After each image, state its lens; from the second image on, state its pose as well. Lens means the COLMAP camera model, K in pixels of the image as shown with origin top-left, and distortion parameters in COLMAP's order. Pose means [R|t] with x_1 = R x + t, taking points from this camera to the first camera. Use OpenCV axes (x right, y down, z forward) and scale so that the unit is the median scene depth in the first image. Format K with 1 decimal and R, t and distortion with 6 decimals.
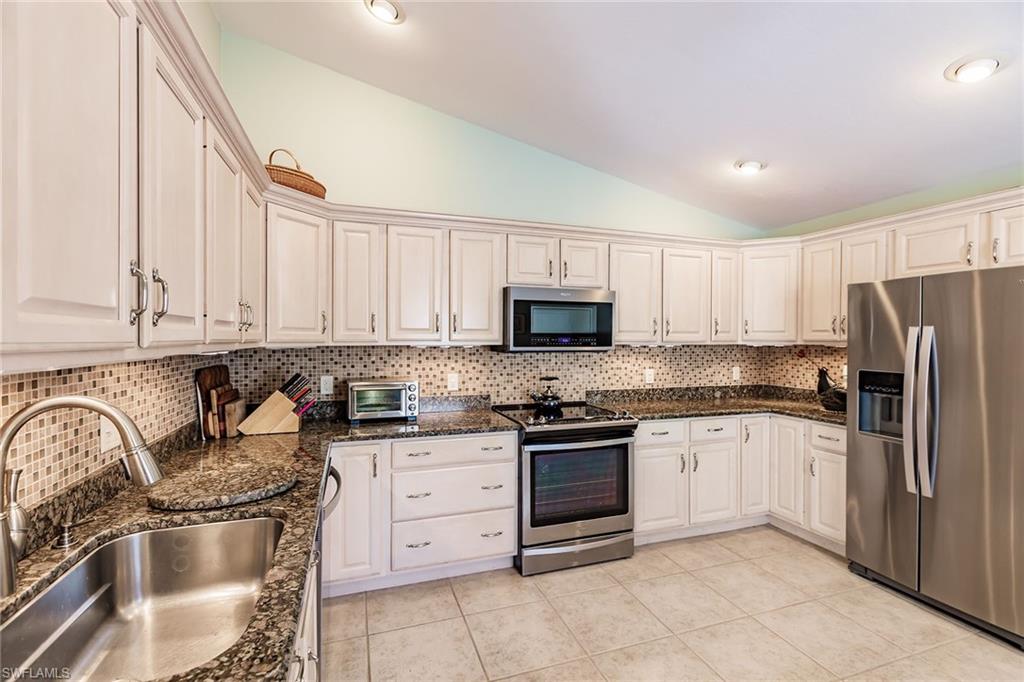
lens RADIAL K [[448.3, 0, 515.8], [0, 448.3, 341.9], [0, 0, 1]] dist [0.000840, 0.000103]
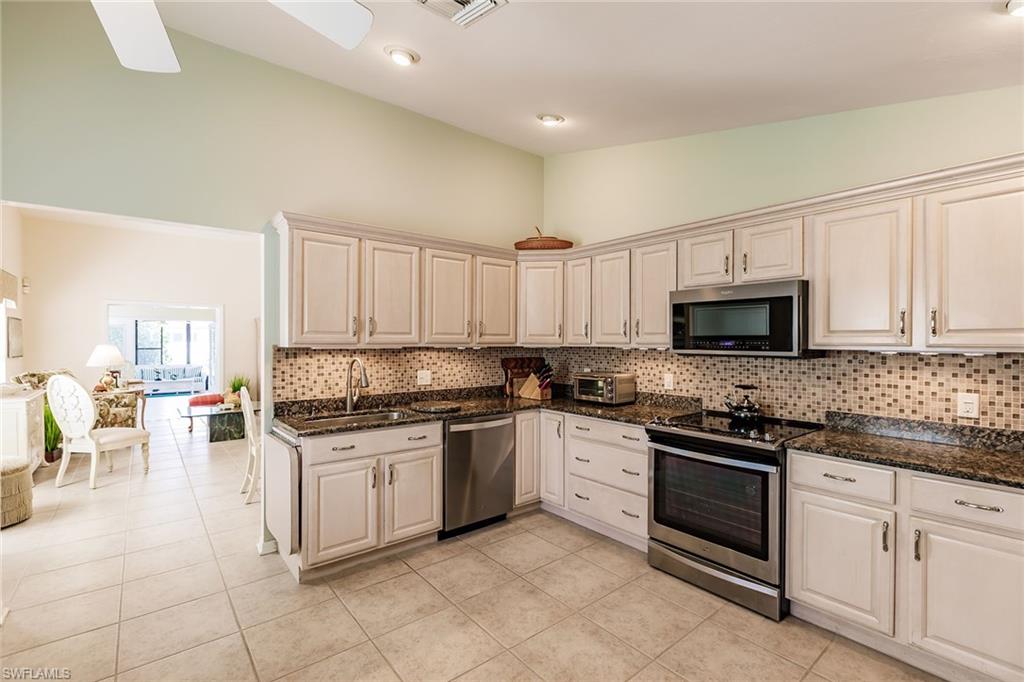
lens RADIAL K [[455.9, 0, 516.7], [0, 455.9, 342.0], [0, 0, 1]] dist [0.000976, -0.000193]
pose [[0.351356, 0.000090, -0.936242, 0.738407], [-0.009145, 0.999953, -0.003335, 0.000416], [0.936197, 0.009734, 0.351341, 0.257256]]
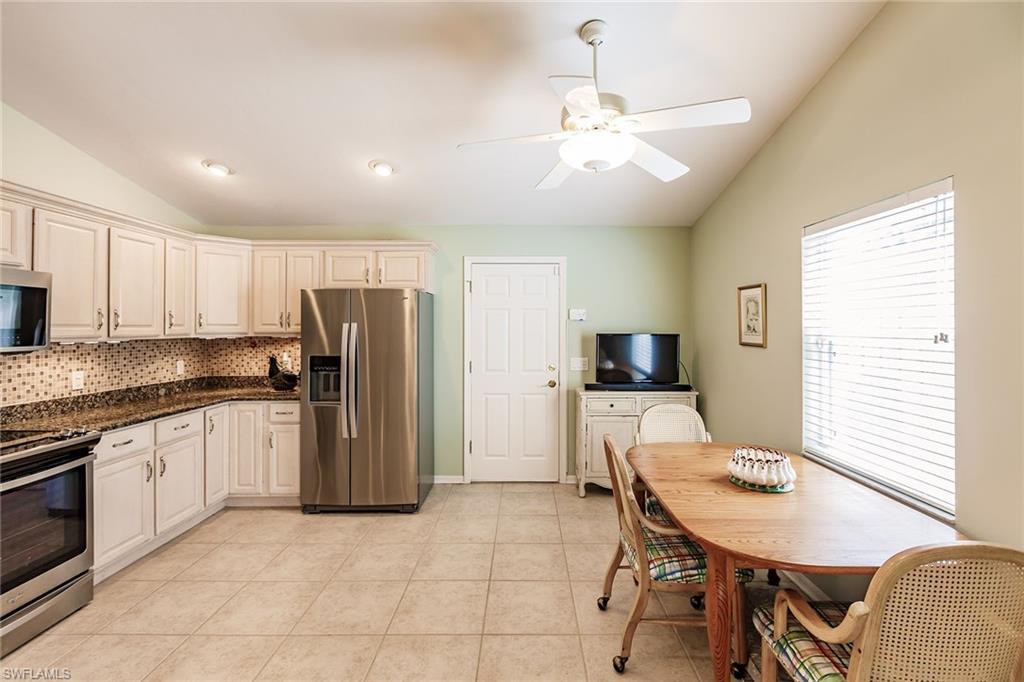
lens RADIAL K [[462.3, 0, 512.4], [0, 462.3, 322.2], [0, 0, 1]] dist [0.000135, -0.000197]
pose [[0.347685, 0.004562, 0.937600, -0.232221], [0.011484, 0.999892, -0.009124, -0.012093], [-0.937541, 0.013940, 0.347596, -0.017329]]
